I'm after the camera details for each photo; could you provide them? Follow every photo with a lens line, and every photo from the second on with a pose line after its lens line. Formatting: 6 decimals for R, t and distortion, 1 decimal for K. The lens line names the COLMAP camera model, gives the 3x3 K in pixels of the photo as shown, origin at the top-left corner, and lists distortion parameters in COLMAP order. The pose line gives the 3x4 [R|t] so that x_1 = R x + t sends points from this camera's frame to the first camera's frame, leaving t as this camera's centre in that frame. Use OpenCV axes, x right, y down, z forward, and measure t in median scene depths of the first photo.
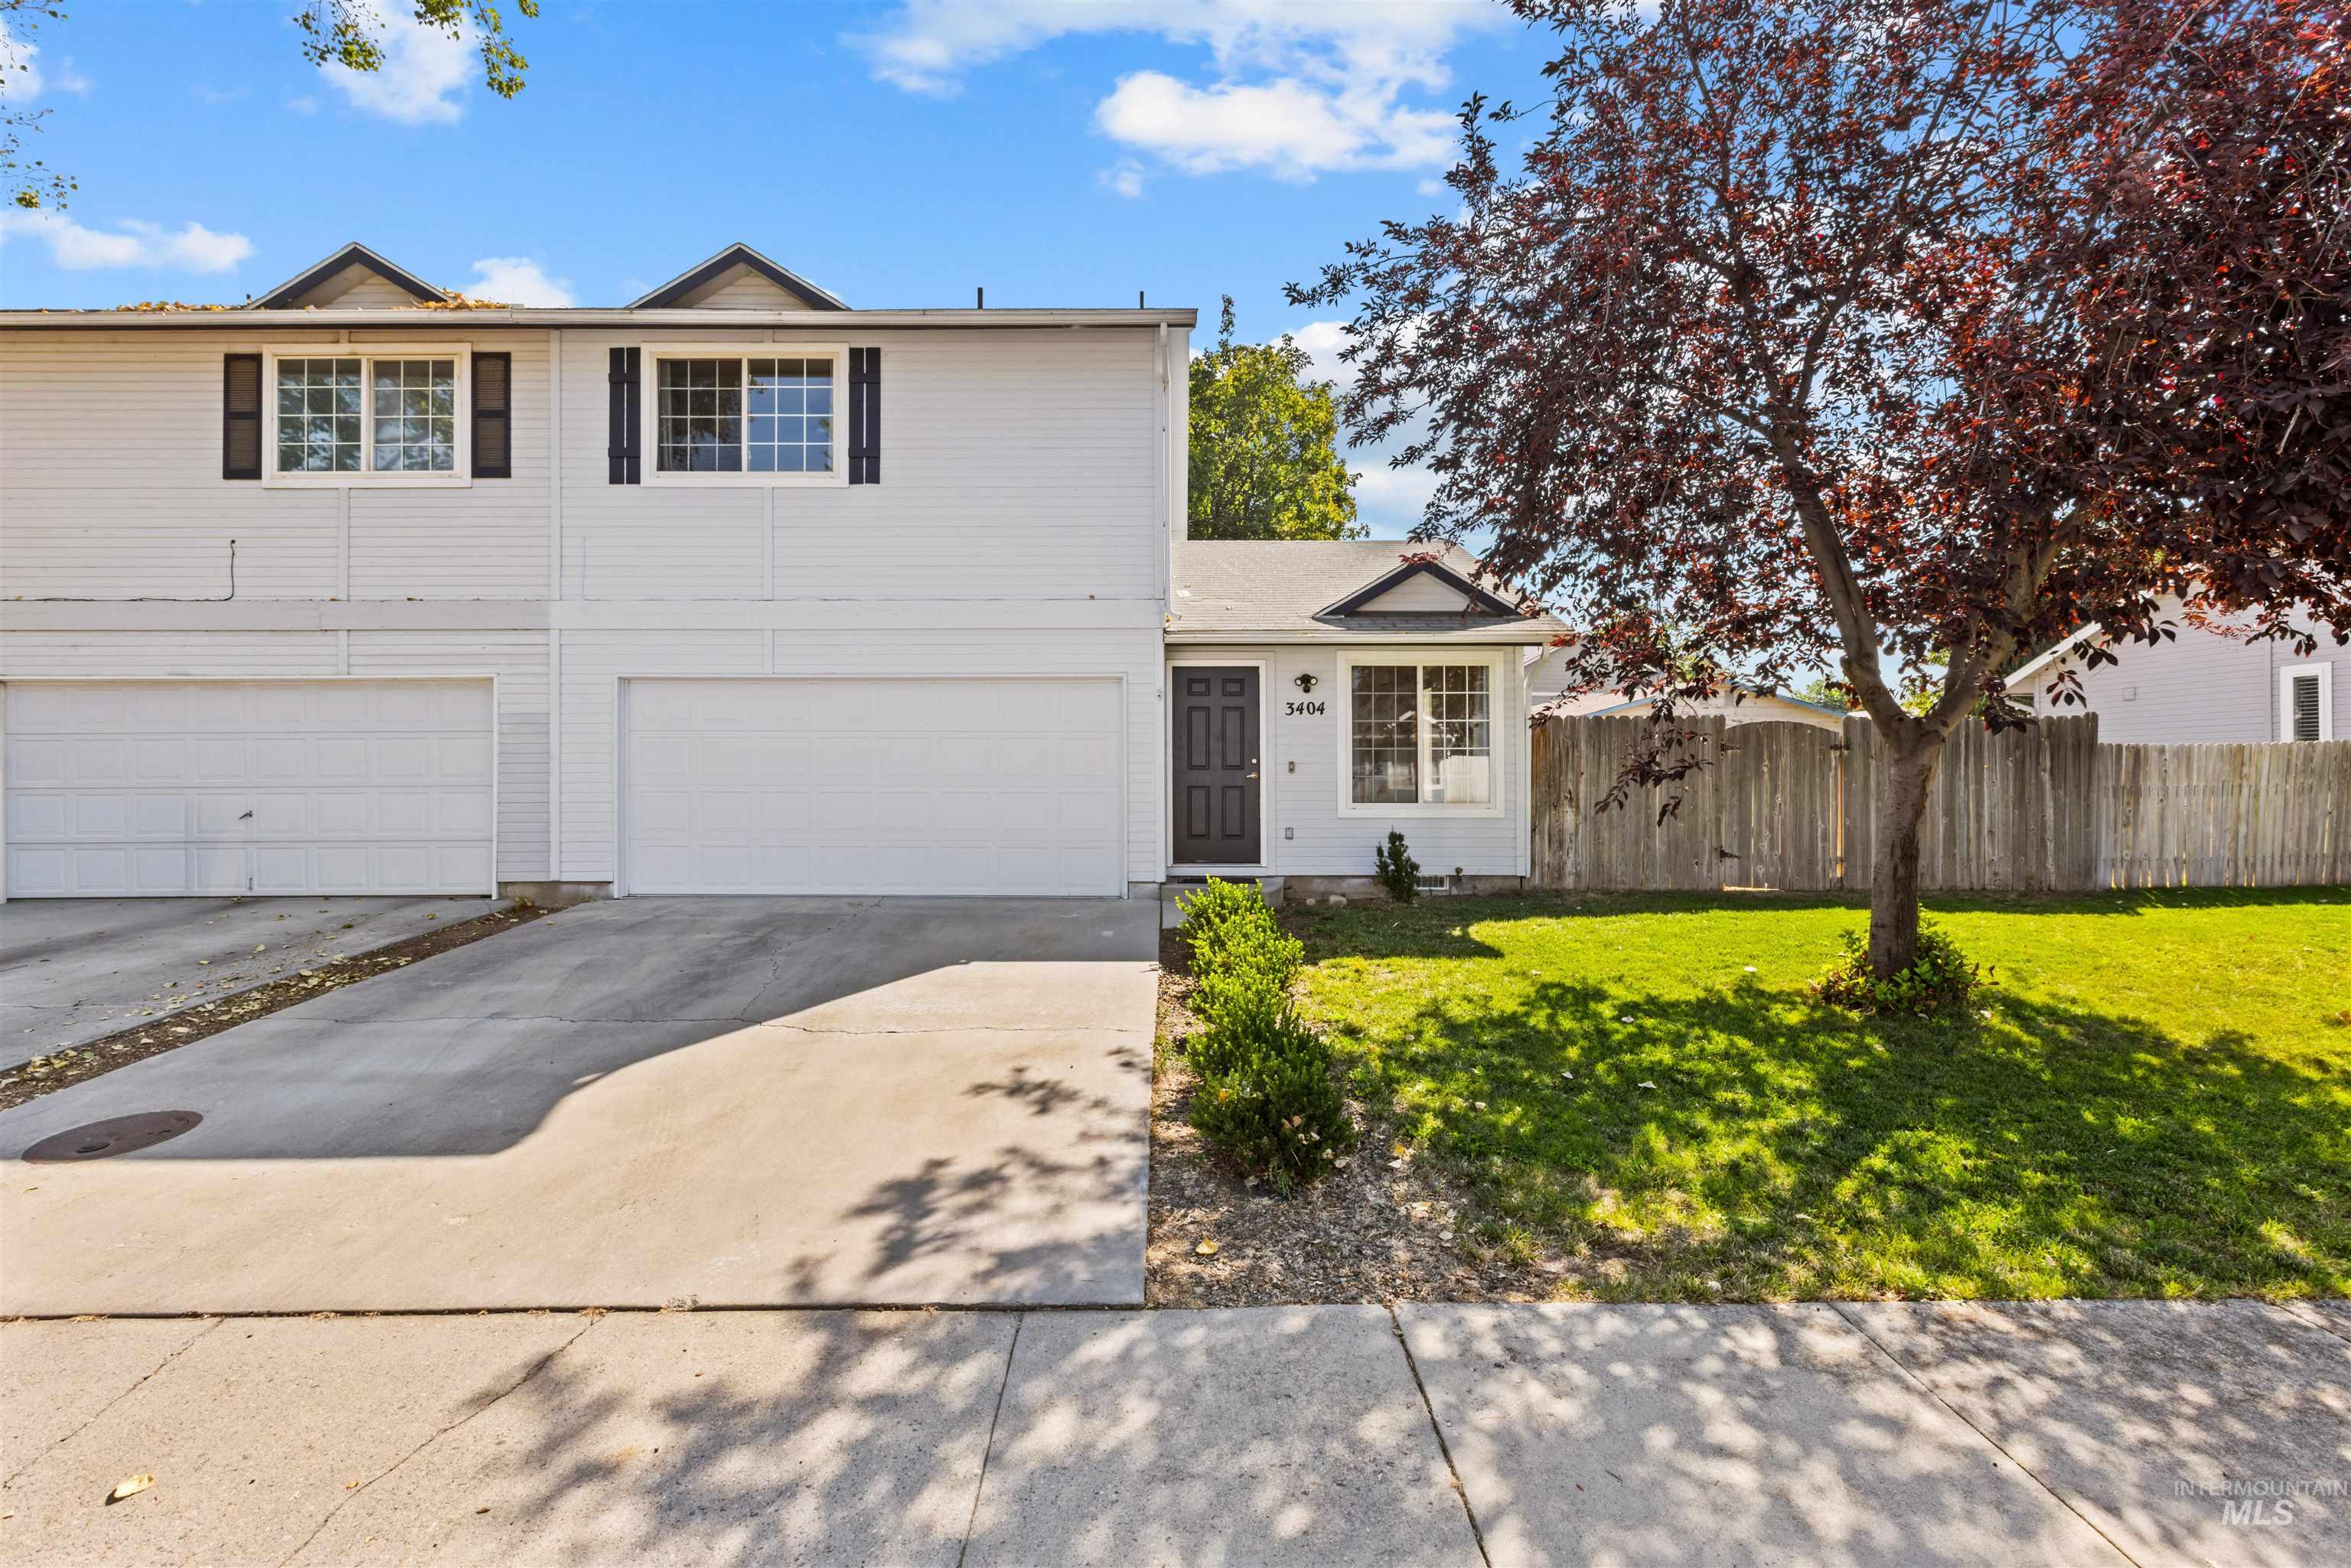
lens RADIAL K [[1051.9, 0, 1177.4], [0, 1051.9, 782.5], [0, 0, 1]] dist [0.000164, -0.000077]
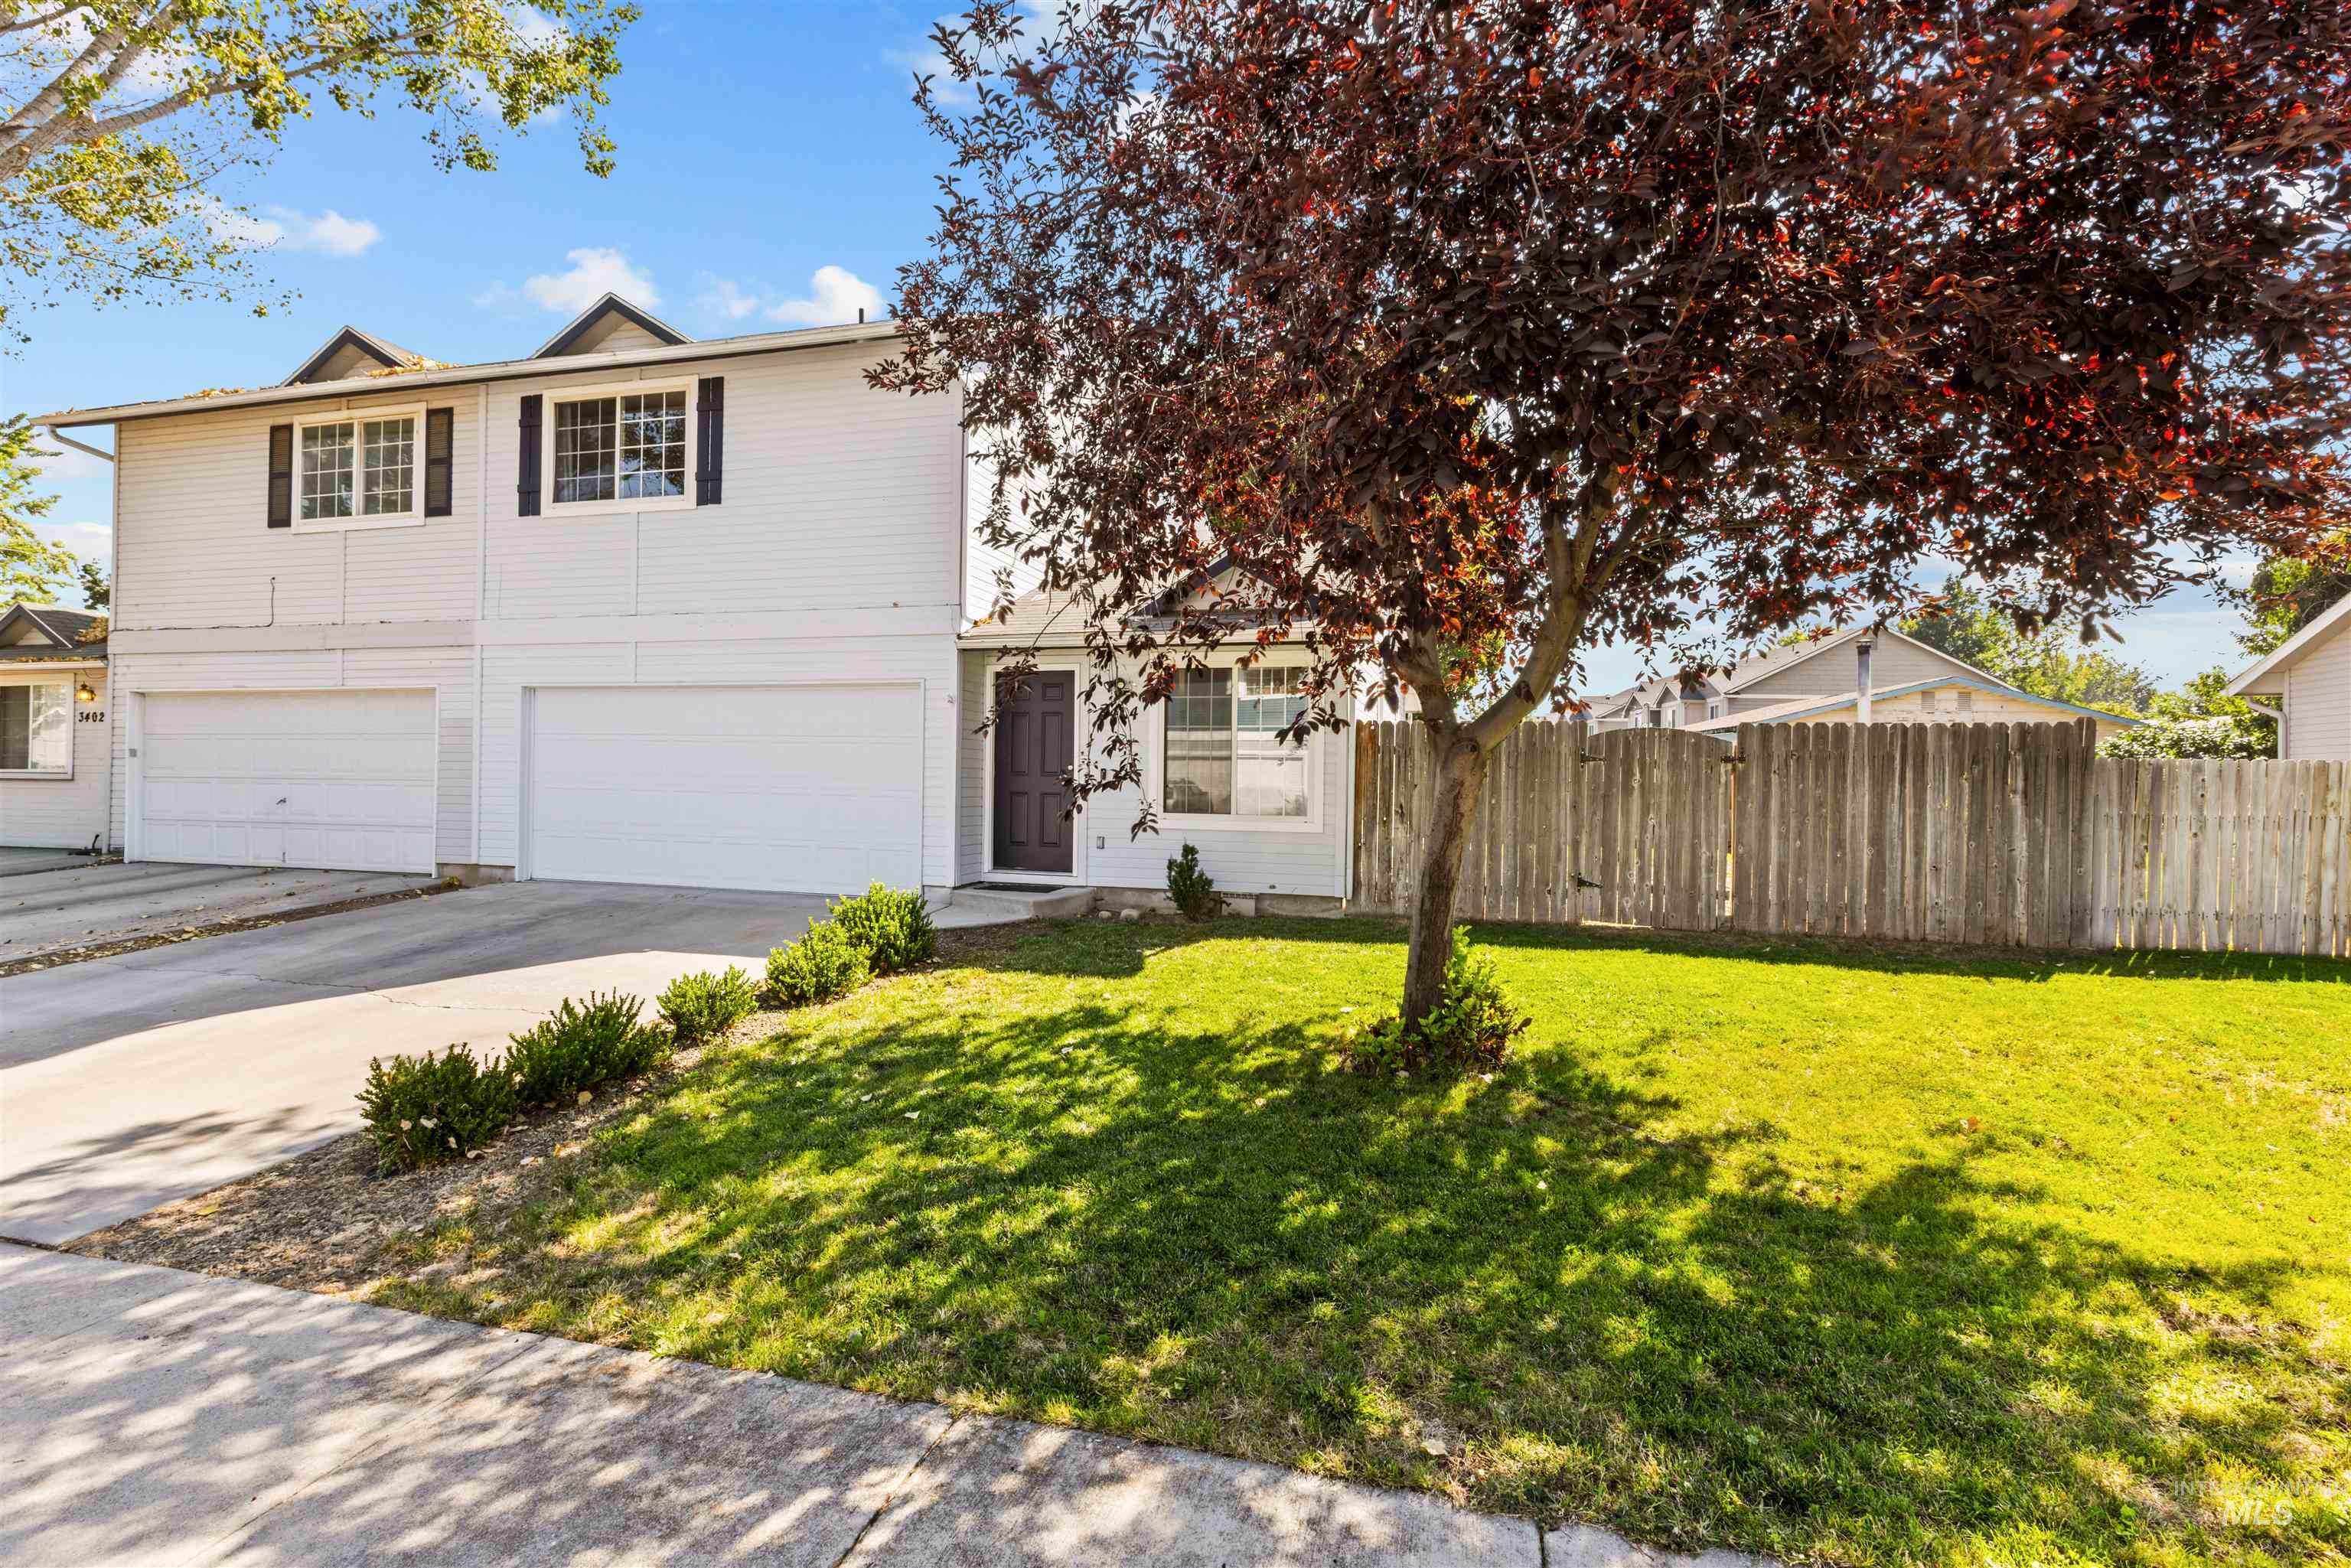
lens RADIAL K [[1079.4, 0, 1184.8], [0, 1079.4, 793.0], [0, 0, 1]] dist [-0.001077, -0.000075]
pose [[0.964173, 0.018681, -0.264616, 0.467712], [-0.017925, 0.999825, 0.005270, -0.004108], [0.264668, -0.000338, 0.964340, 0.066565]]
